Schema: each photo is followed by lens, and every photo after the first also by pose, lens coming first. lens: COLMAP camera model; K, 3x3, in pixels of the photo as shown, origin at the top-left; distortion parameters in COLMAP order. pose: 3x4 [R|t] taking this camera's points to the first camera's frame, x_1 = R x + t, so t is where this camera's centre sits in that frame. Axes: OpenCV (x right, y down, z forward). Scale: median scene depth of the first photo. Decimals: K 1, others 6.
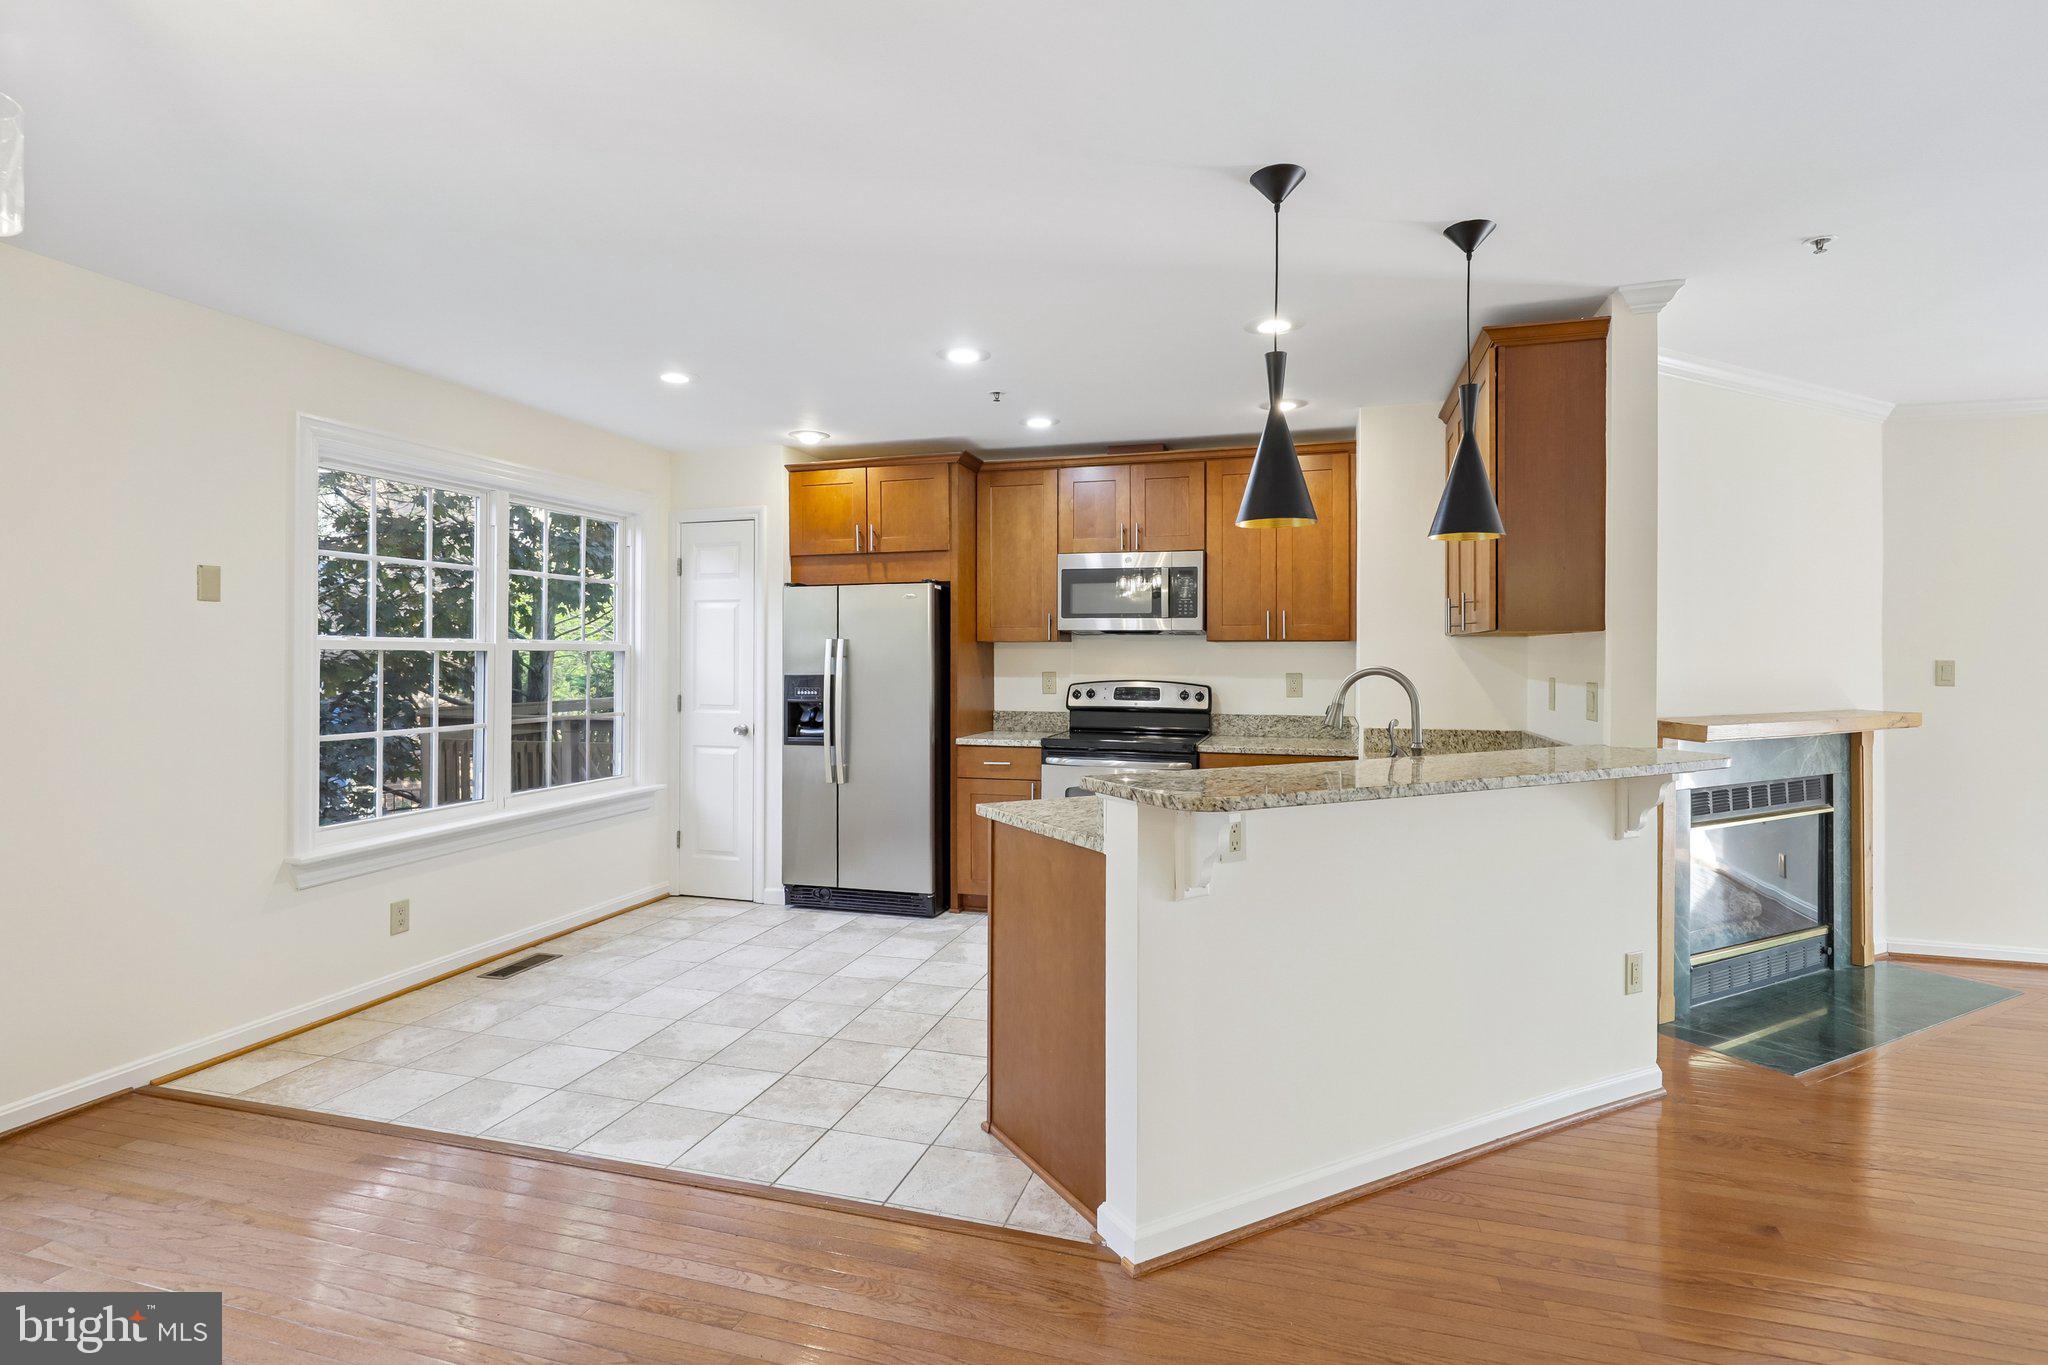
lens RADIAL K [[1013.4, 0, 1019.9], [0, 1013.4, 672.7], [0, 0, 1]] dist [0.000738, 0.000144]
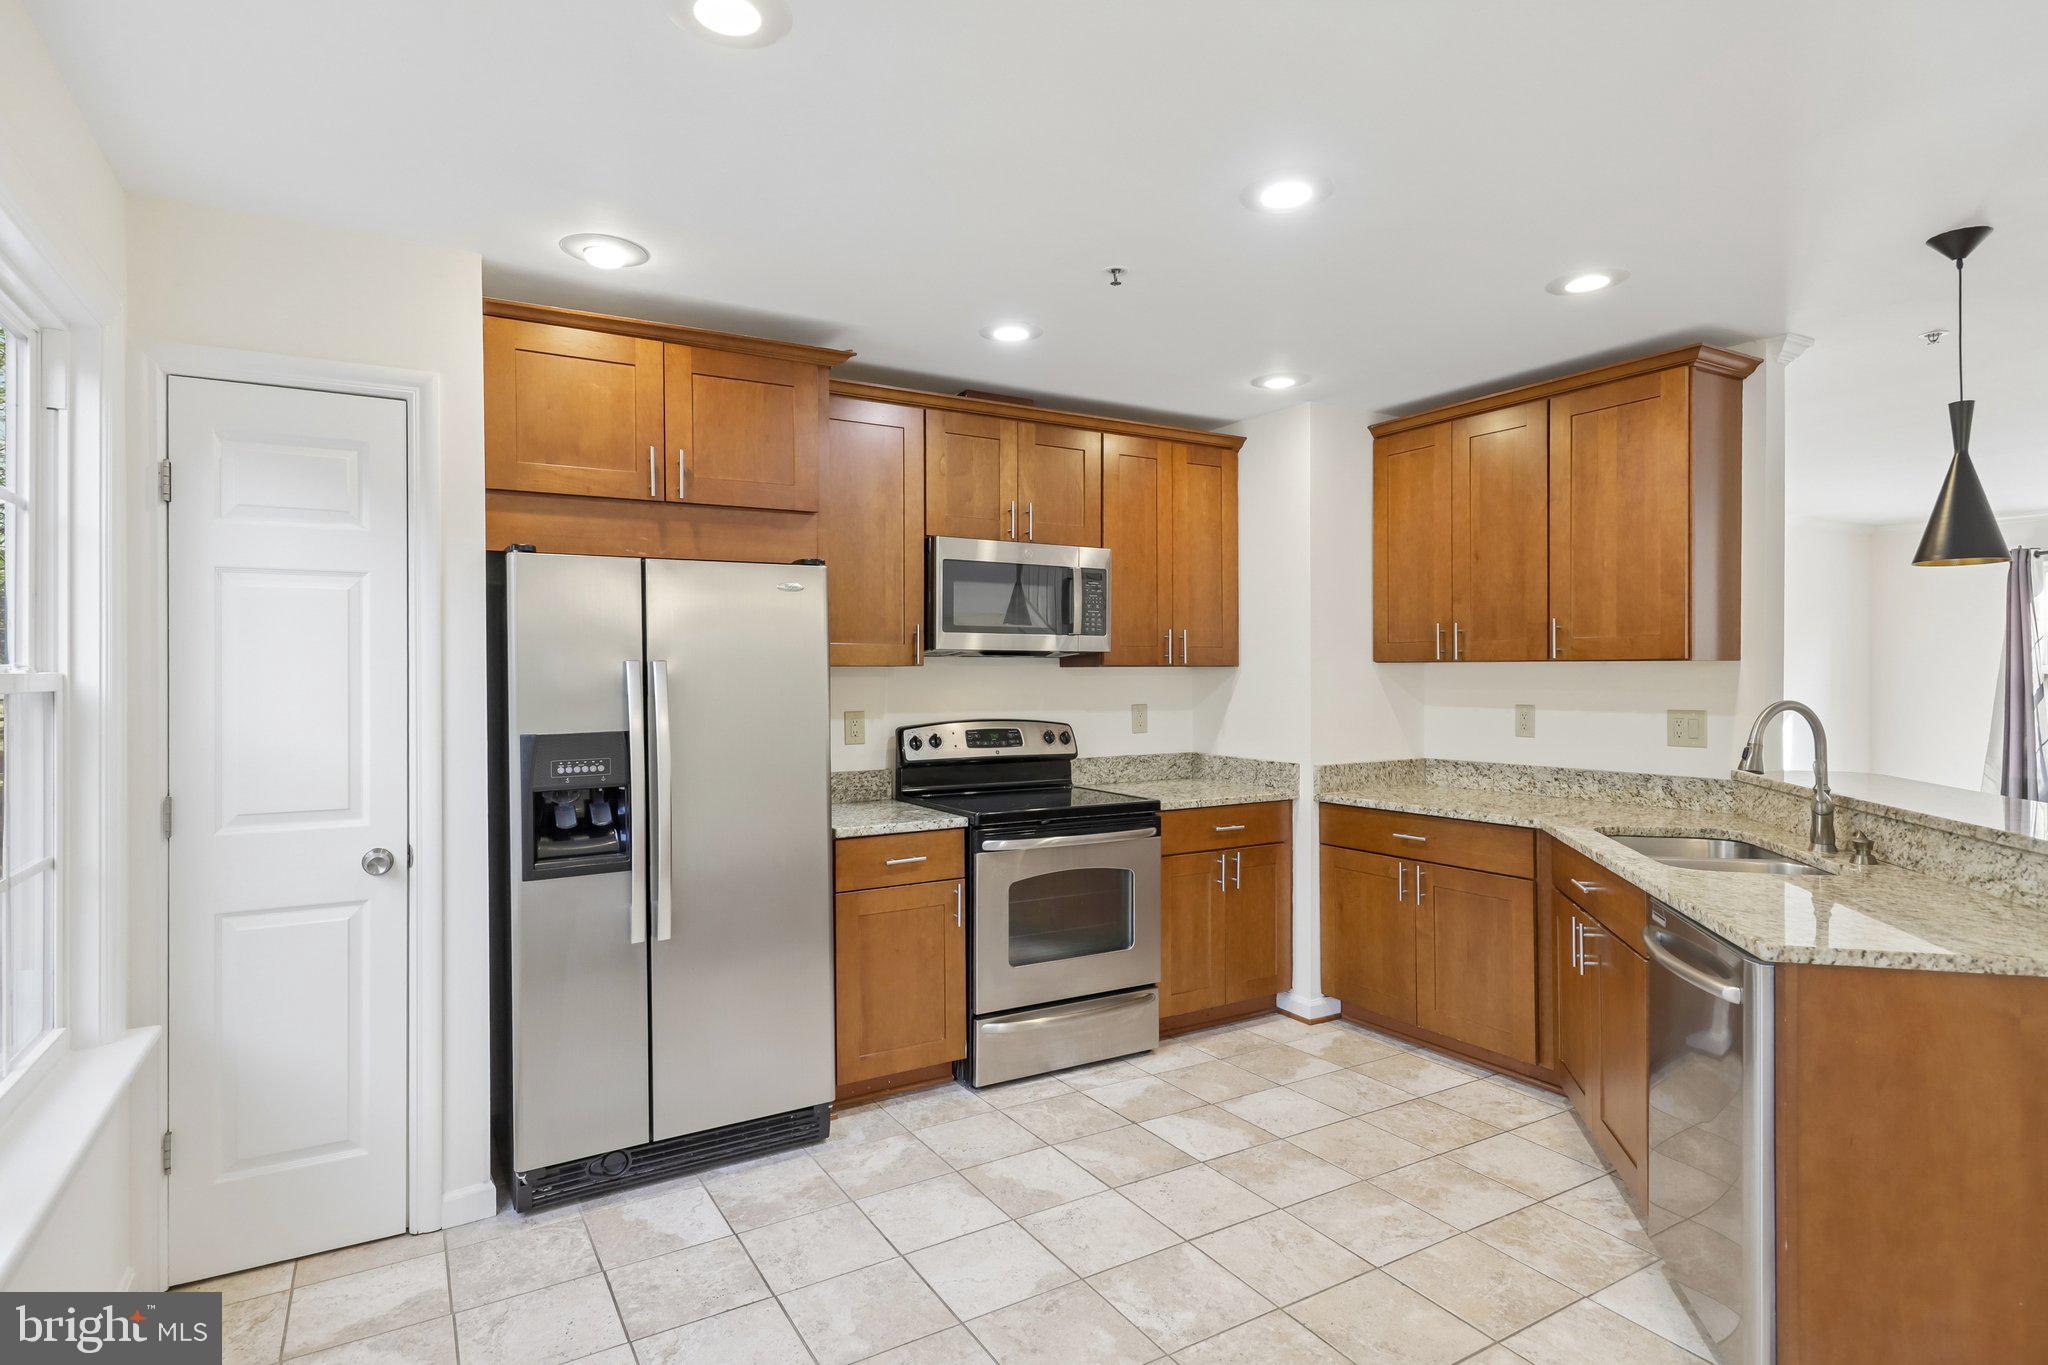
lens RADIAL K [[1057.7, 0, 1020.0], [0, 1057.7, 682.9], [0, 0, 1]] dist [0.006752, 0.000708]
pose [[0.682135, -0.010605, 0.731150, -0.453749], [0.018832, 0.999818, -0.003067, -0.017128], [-0.730984, 0.015861, 0.682210, 0.501122]]
